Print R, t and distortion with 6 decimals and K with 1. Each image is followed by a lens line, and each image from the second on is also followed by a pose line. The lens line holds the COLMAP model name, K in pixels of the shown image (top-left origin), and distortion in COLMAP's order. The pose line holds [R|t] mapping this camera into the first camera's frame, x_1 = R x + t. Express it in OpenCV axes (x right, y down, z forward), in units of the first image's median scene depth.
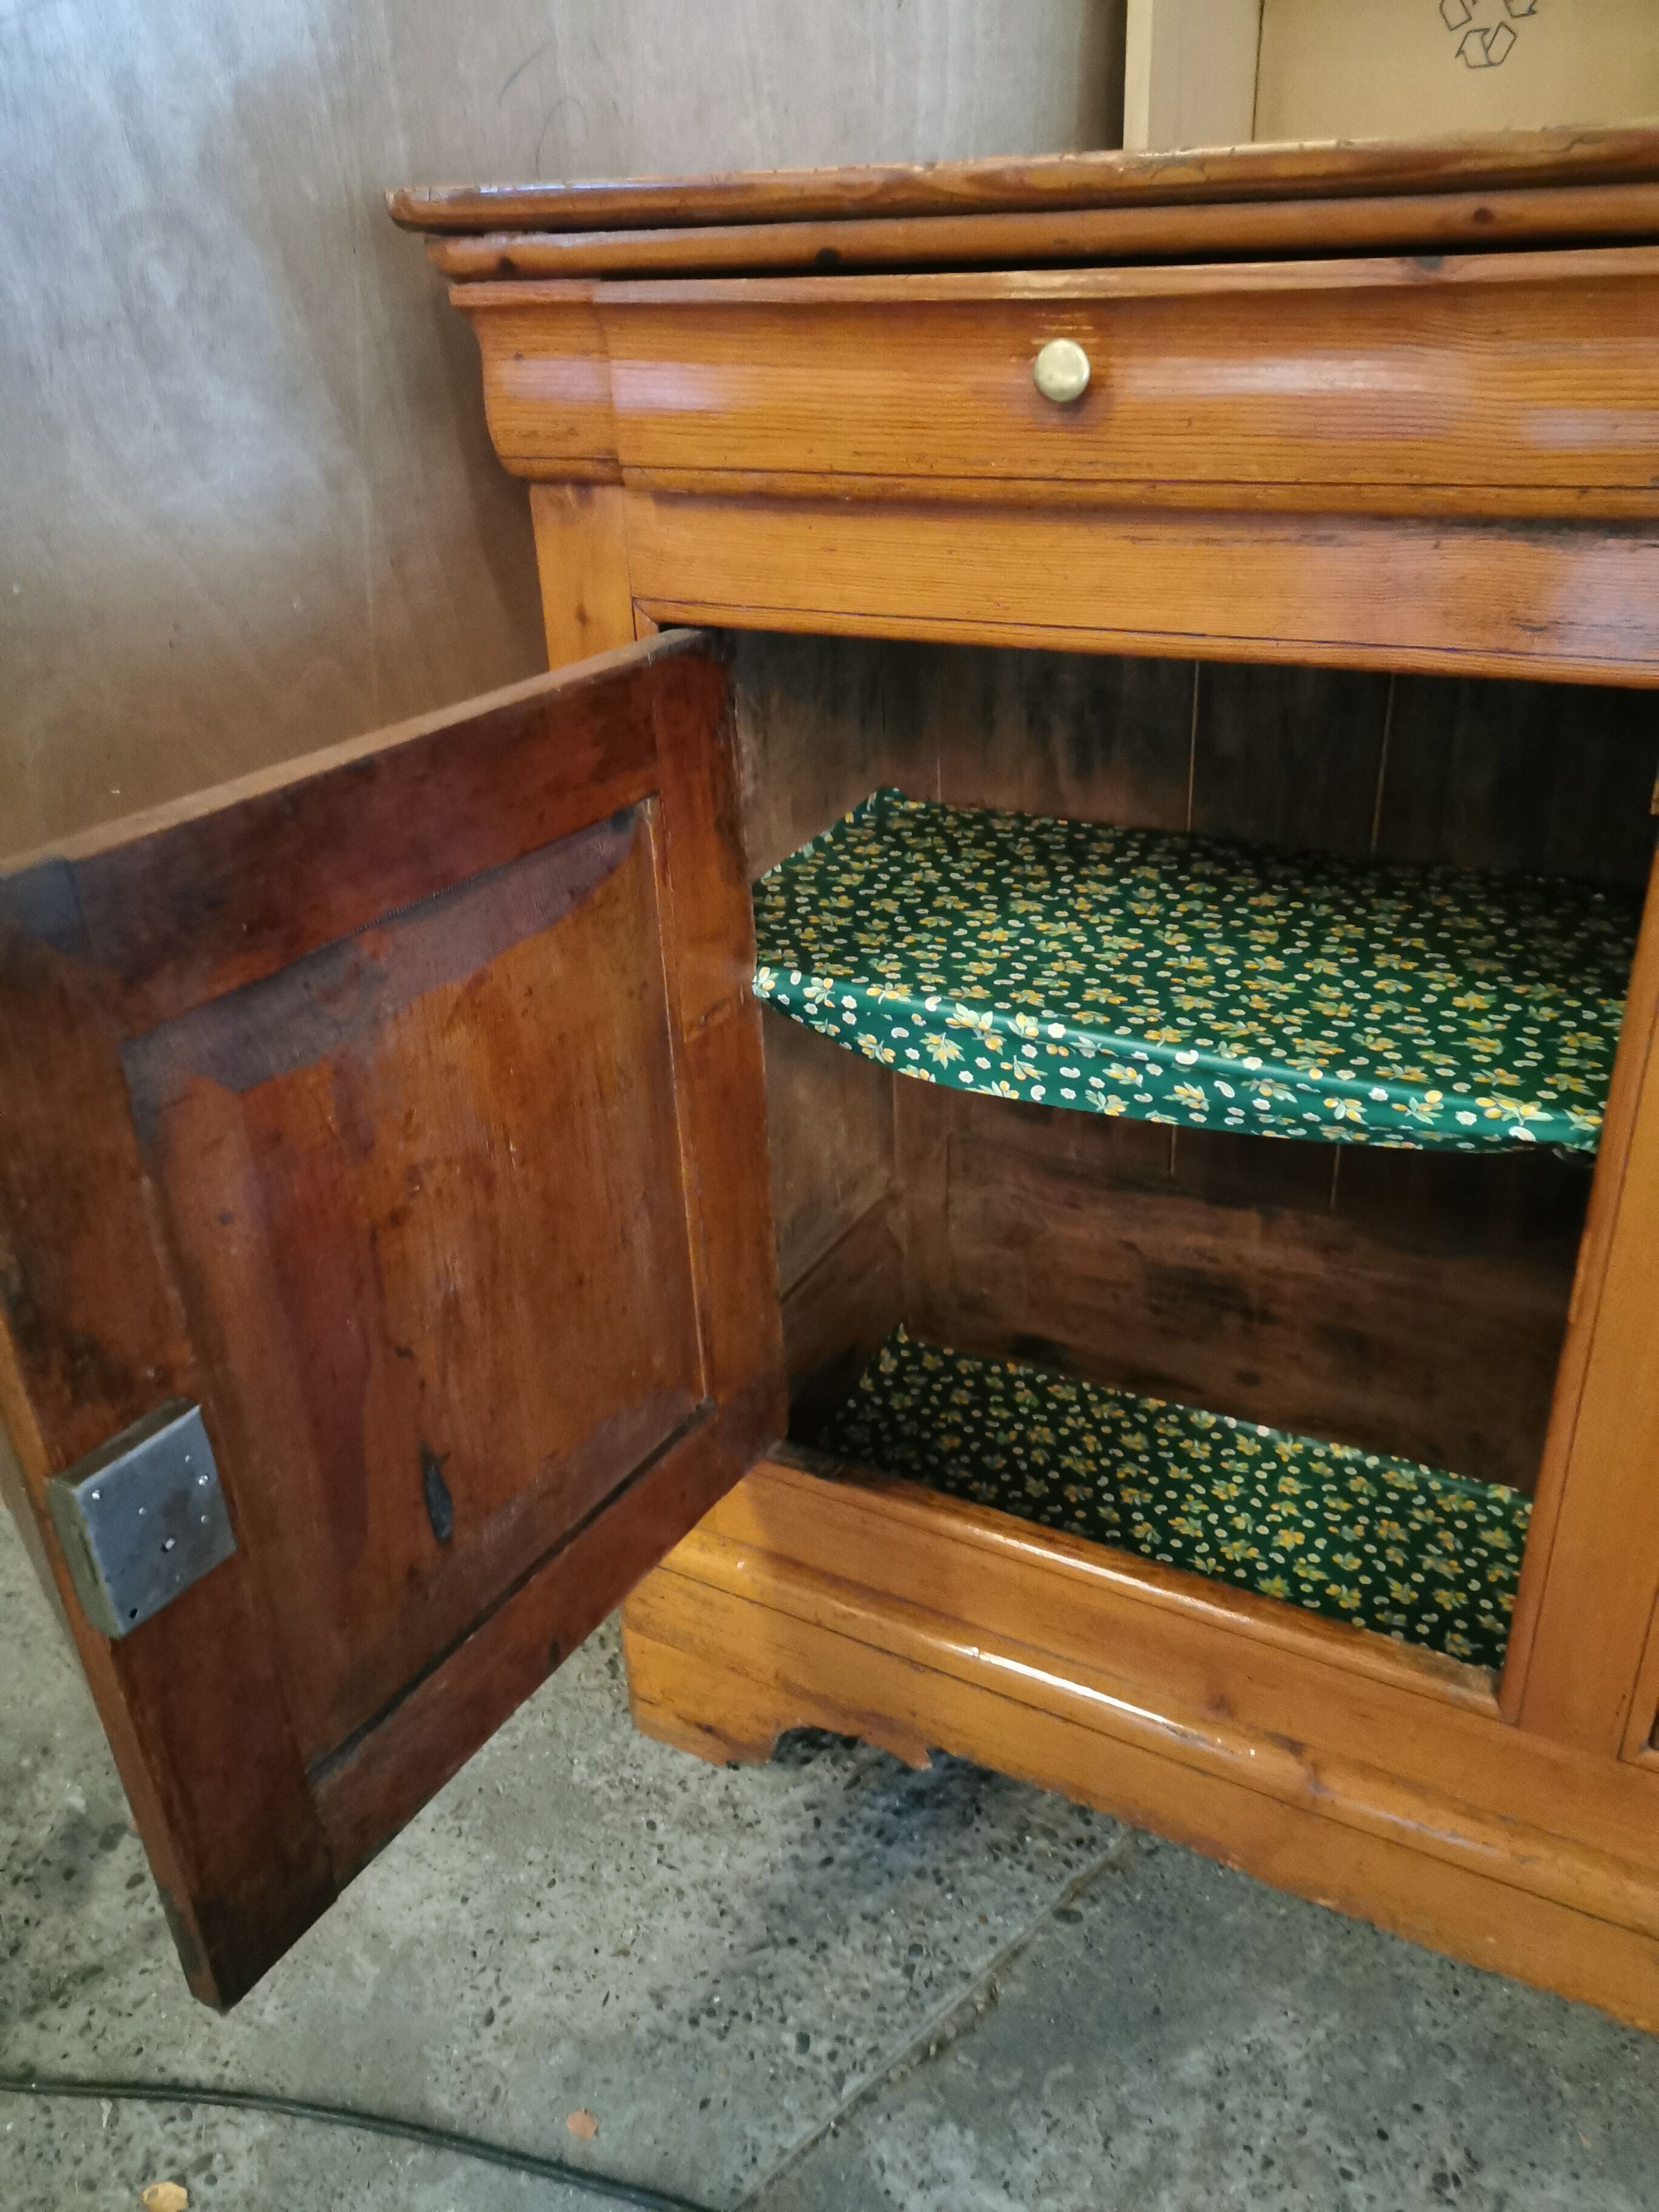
lens RADIAL K [[1710.3, 0, 829.5], [0, 1710.3, 1106.0], [0, 0, 1]] dist [0.011263, 0.002983]
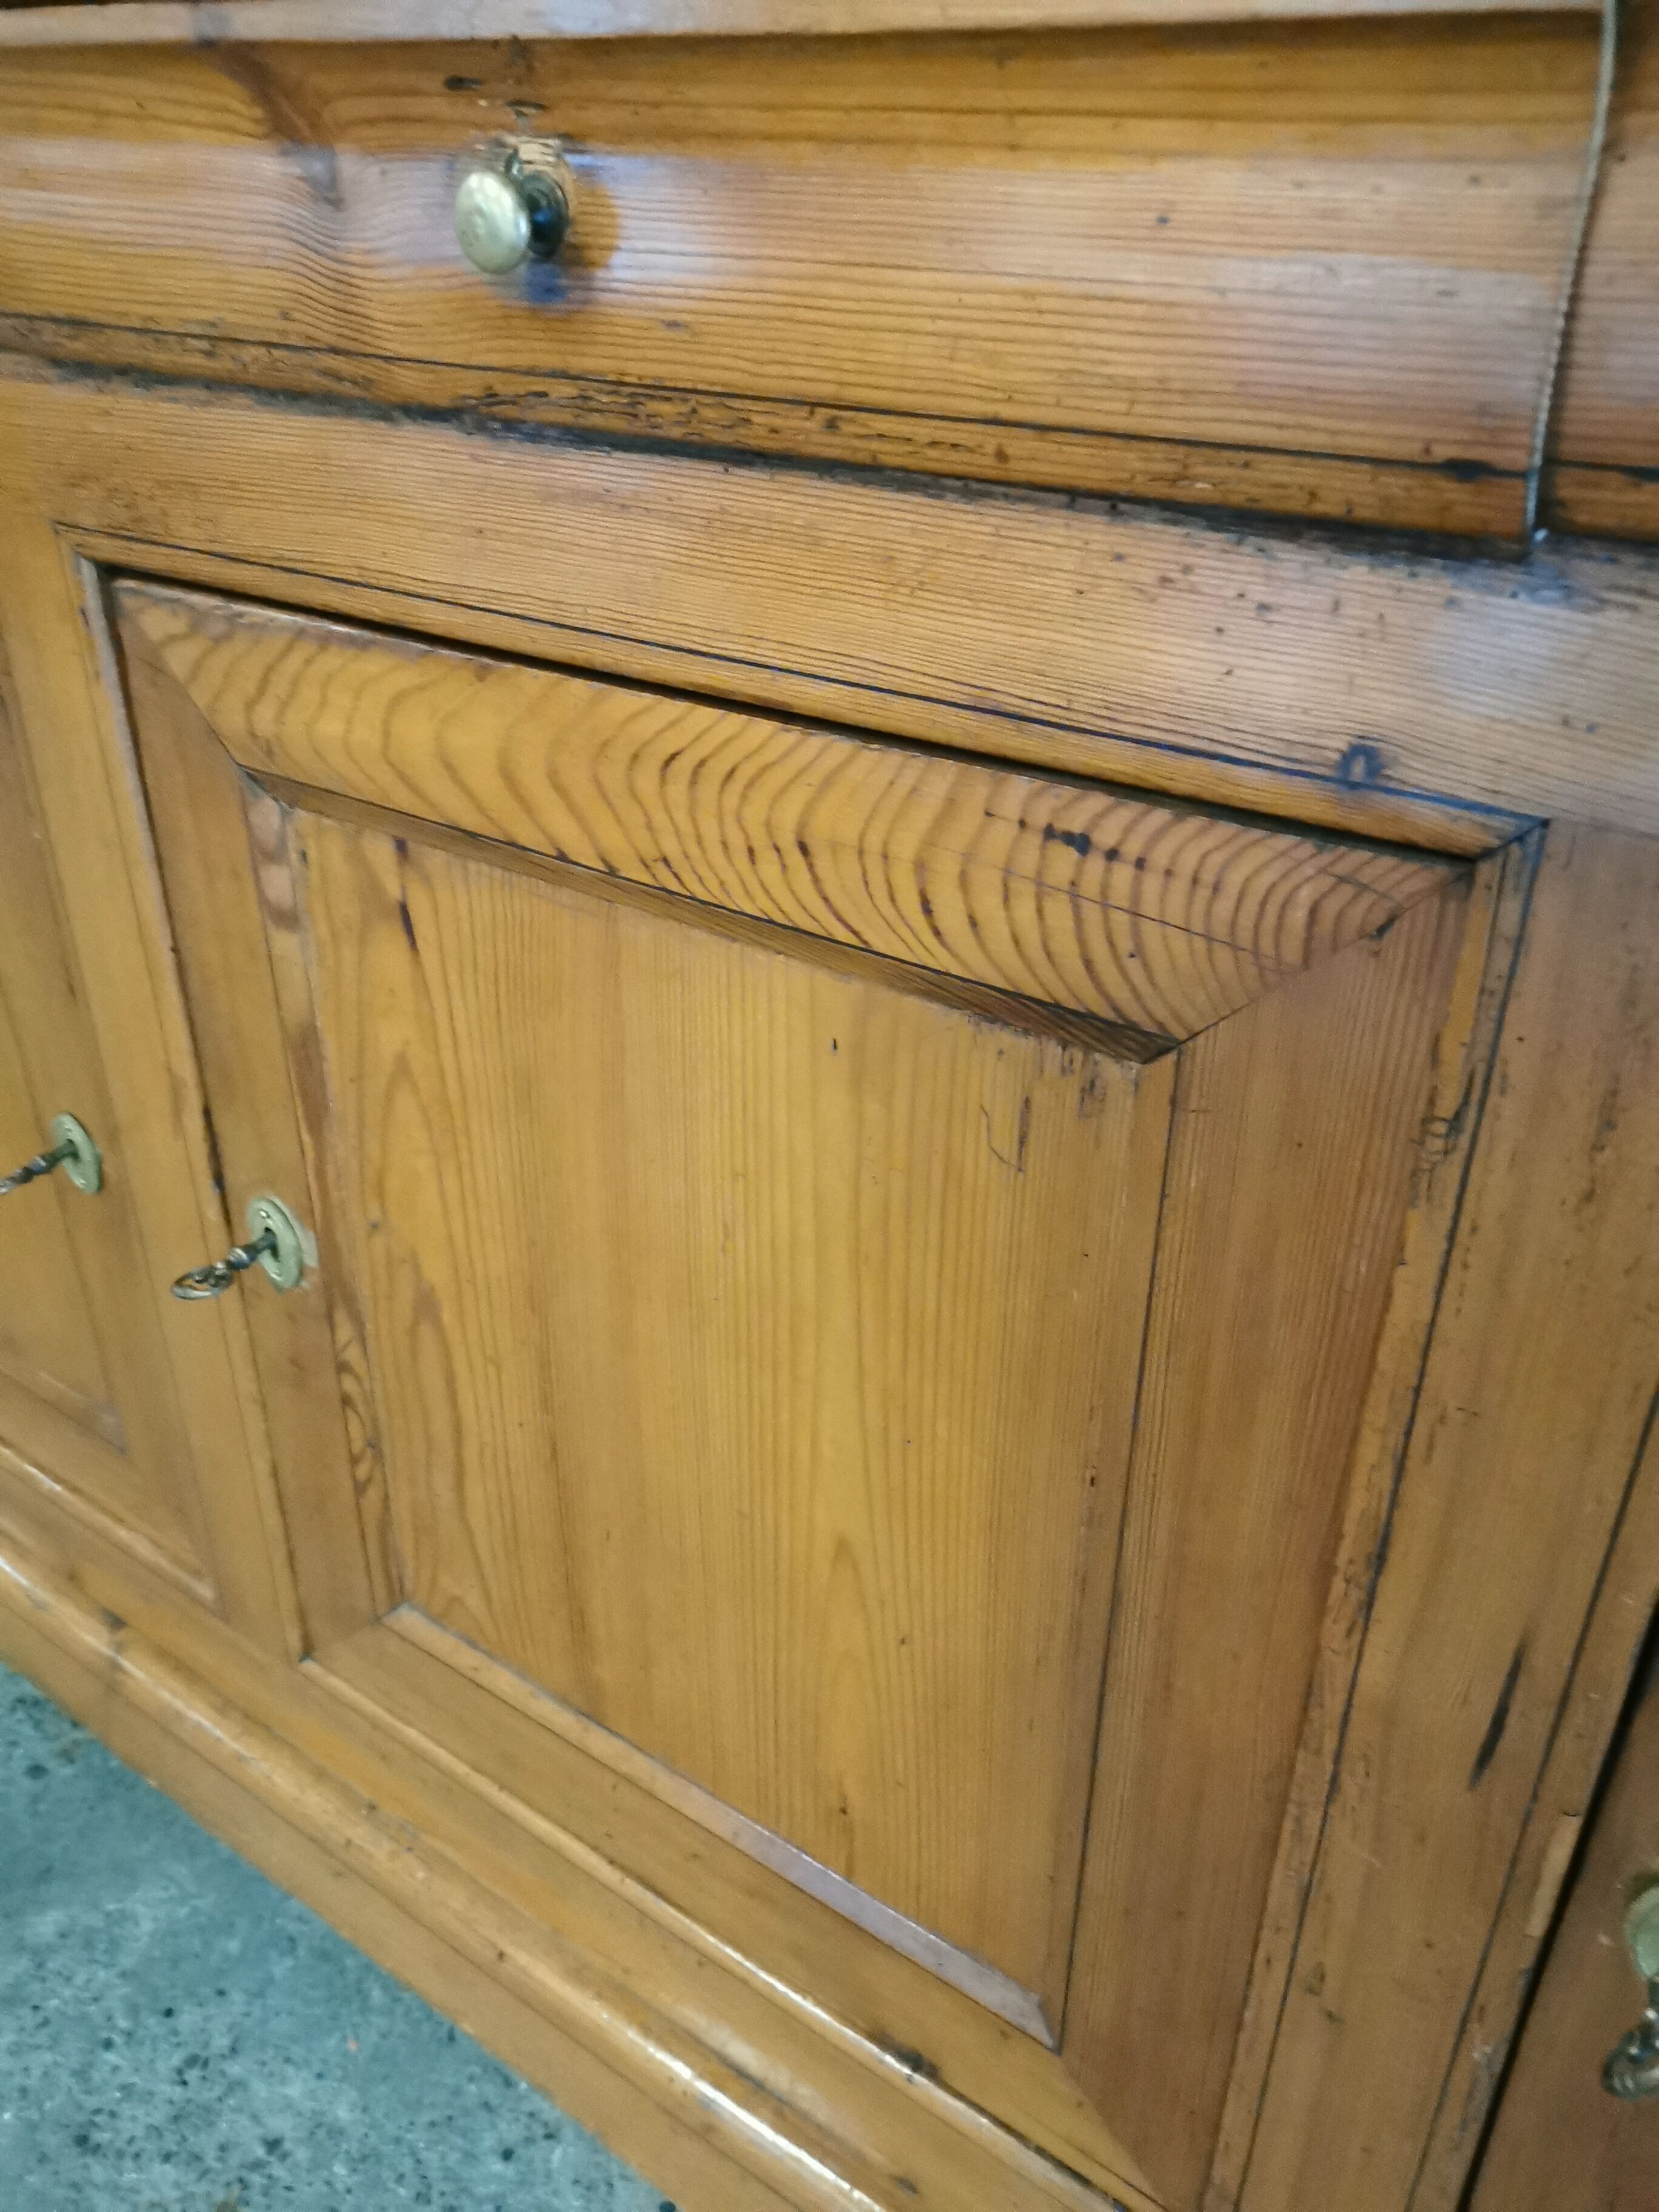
lens RADIAL K [[1722.2, 0, 829.5], [0, 1722.2, 1106.0], [0, 0, 1]] dist [0.006227, 0.001514]
pose [[0.991007, 0.101344, -0.087370, 0.669022], [-0.097372, 0.994061, 0.048589, -0.010806], [0.091776, -0.039644, 0.994990, 0.052398]]
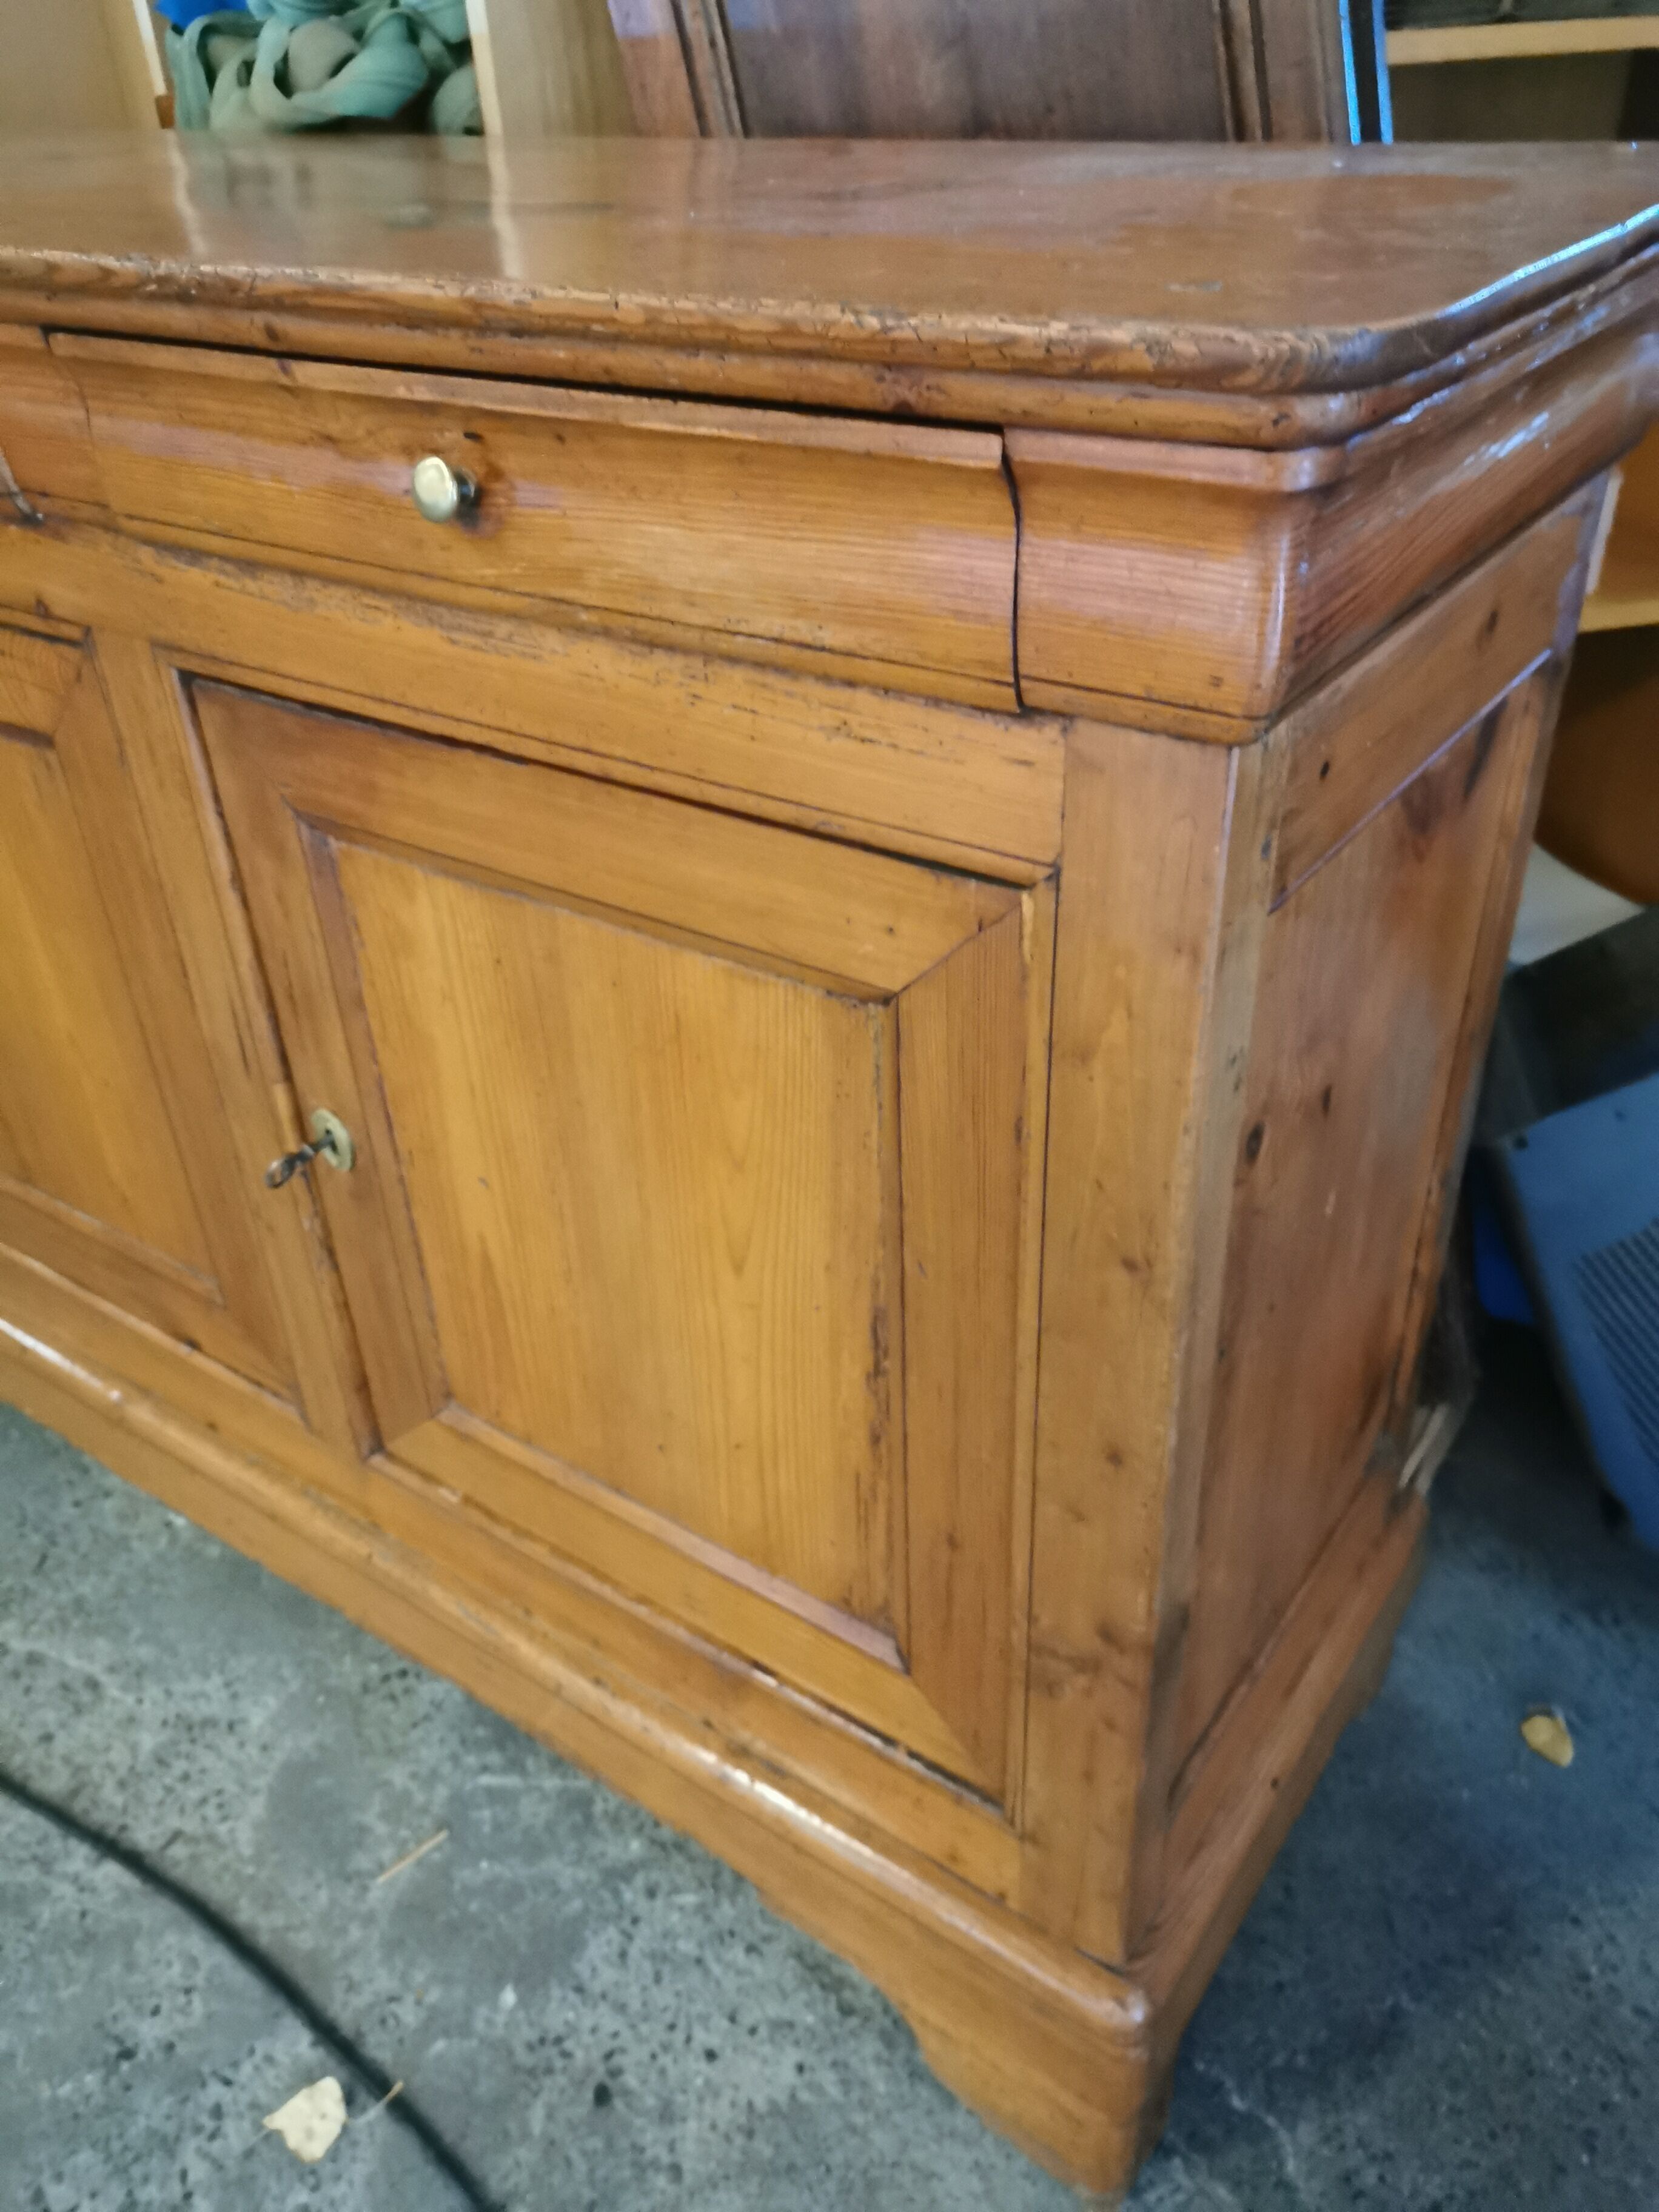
lens RADIAL K [[1706.7, 0, 829.5], [0, 1706.7, 1106.0], [0, 0, 1]] dist [0.036658, -0.006615]
pose [[0.992114, 0.065142, -0.107082, 1.215069], [-0.052339, 0.991597, 0.118304, 0.047857], [0.113889, -0.111767, 0.987187, -0.394677]]
